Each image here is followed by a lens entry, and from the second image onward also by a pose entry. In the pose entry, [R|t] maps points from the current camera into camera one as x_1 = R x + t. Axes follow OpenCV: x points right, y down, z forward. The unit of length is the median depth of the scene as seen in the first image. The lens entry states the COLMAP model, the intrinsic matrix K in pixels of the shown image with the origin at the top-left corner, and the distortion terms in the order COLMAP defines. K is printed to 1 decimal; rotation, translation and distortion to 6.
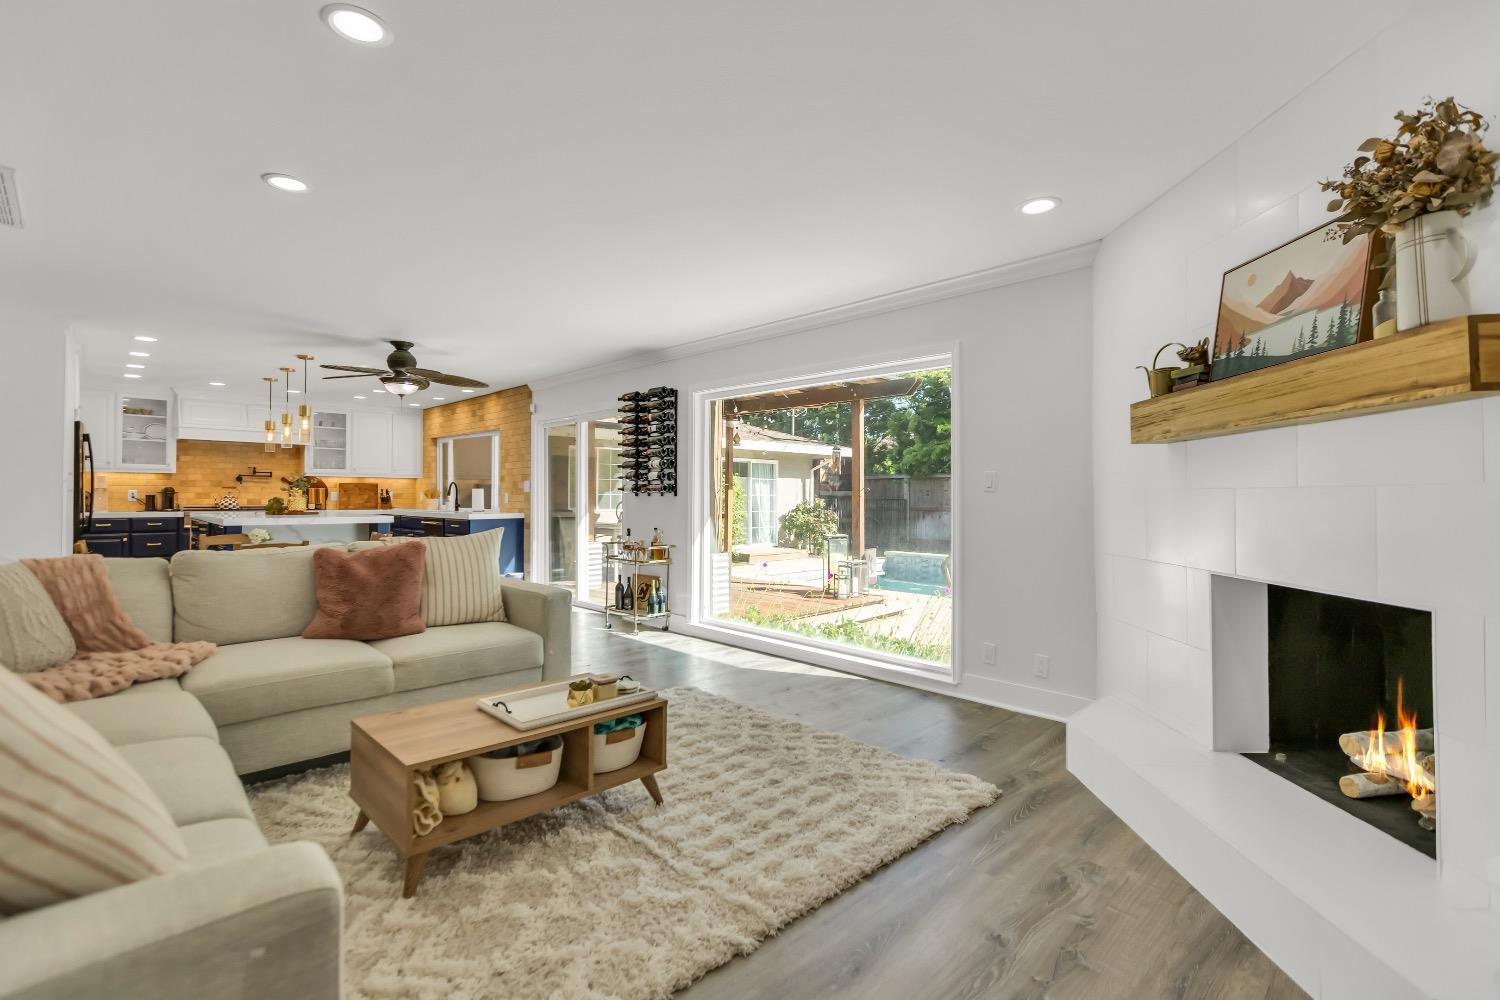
lens RADIAL K [[679.5, 0, 750.7], [0, 679.5, 492.0], [0, 0, 1]] dist [-0.001586, -0.000124]
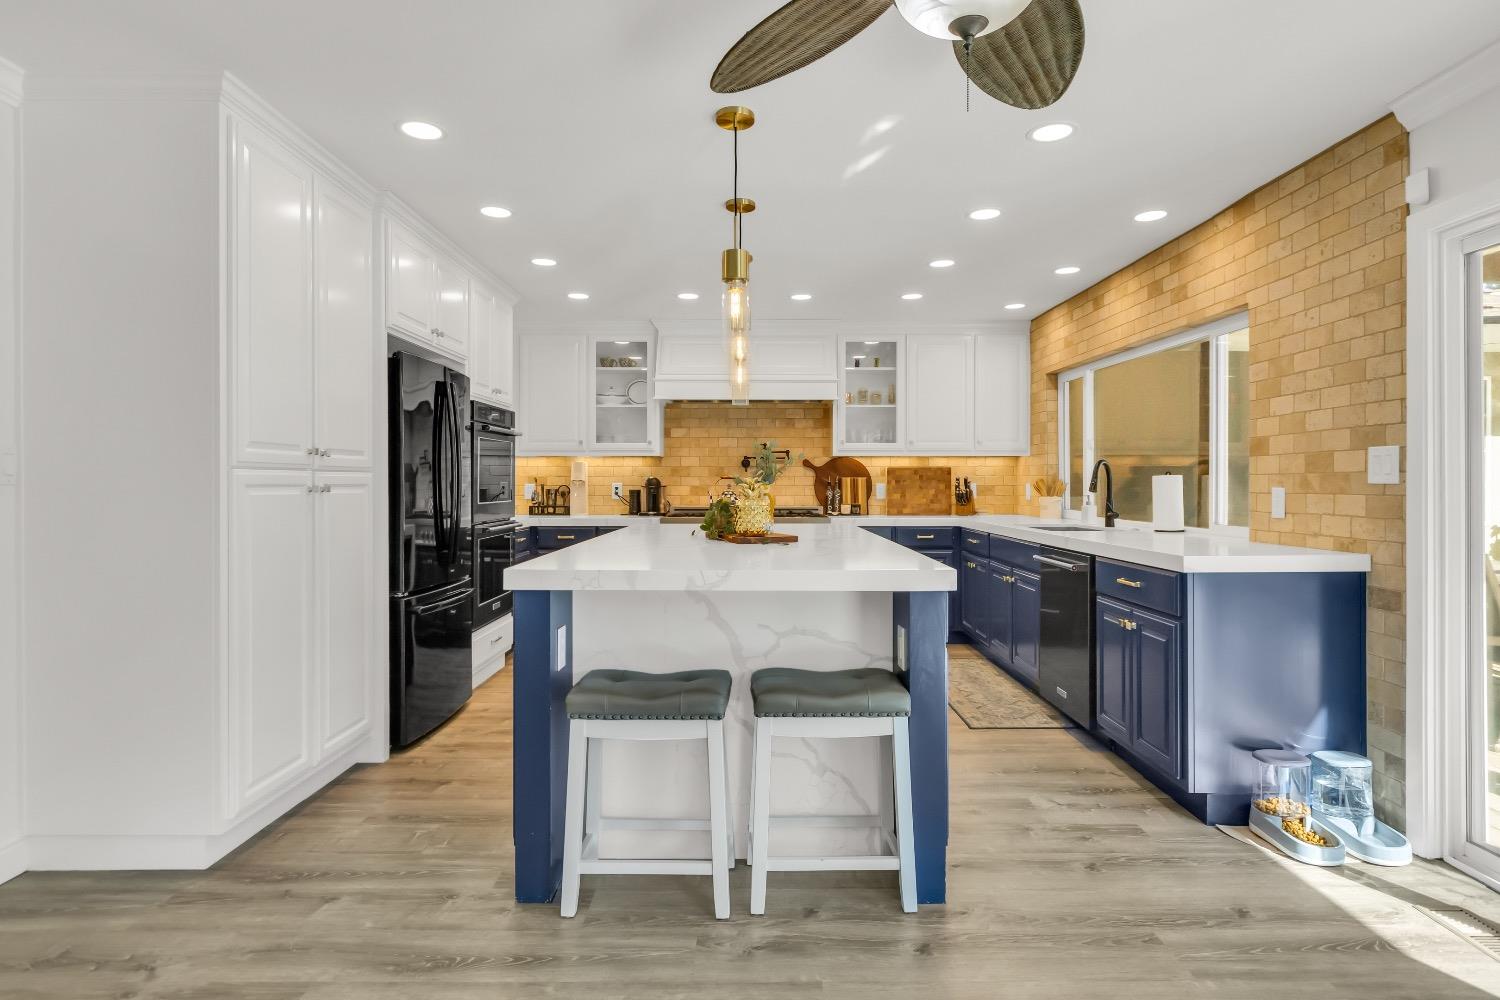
lens RADIAL K [[795.0, 0, 750.4], [0, 795.0, 486.3], [0, 0, 1]] dist [-0.001550, -0.000239]
pose [[0.714674, -0.000882, -0.699457, -0.264335], [0.006799, 0.999961, 0.005687, -0.002672], [0.699425, -0.008820, 0.714652, 0.522177]]
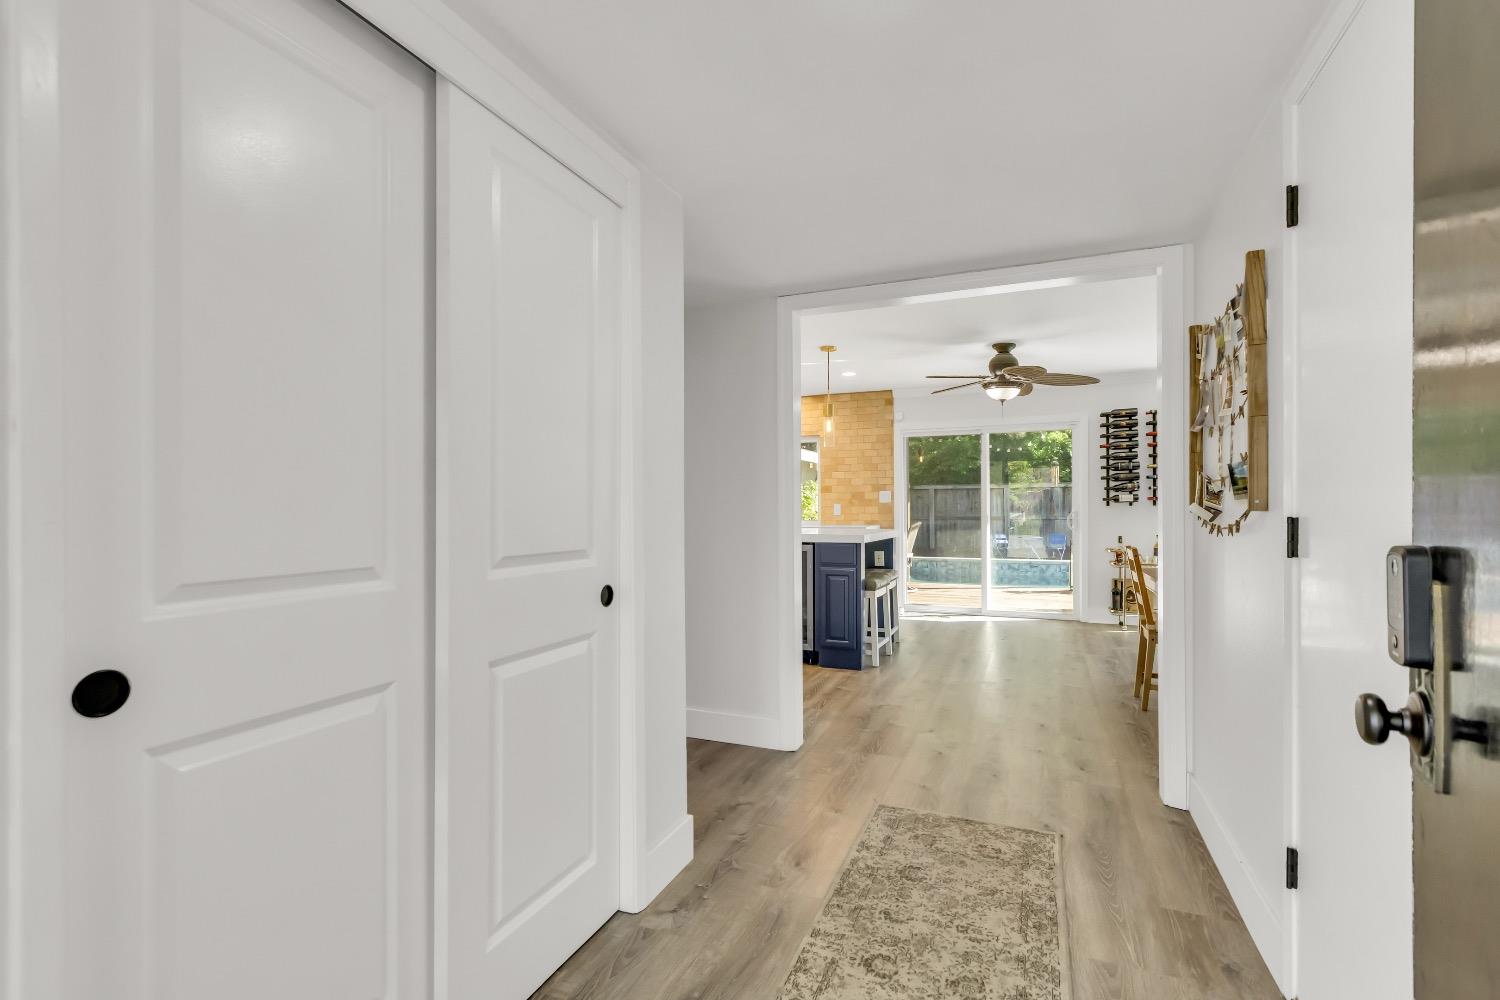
lens RADIAL K [[679.5, 0, 754.0], [0, 679.5, 507.2], [0, 0, 1]] dist [-0.001586, -0.000124]
pose [[0.923241, -0.007128, 0.384156, -0.808137], [0.005060, 0.999967, 0.006392, -0.000758], [-0.384189, -0.003958, 0.923246, 0.170583]]
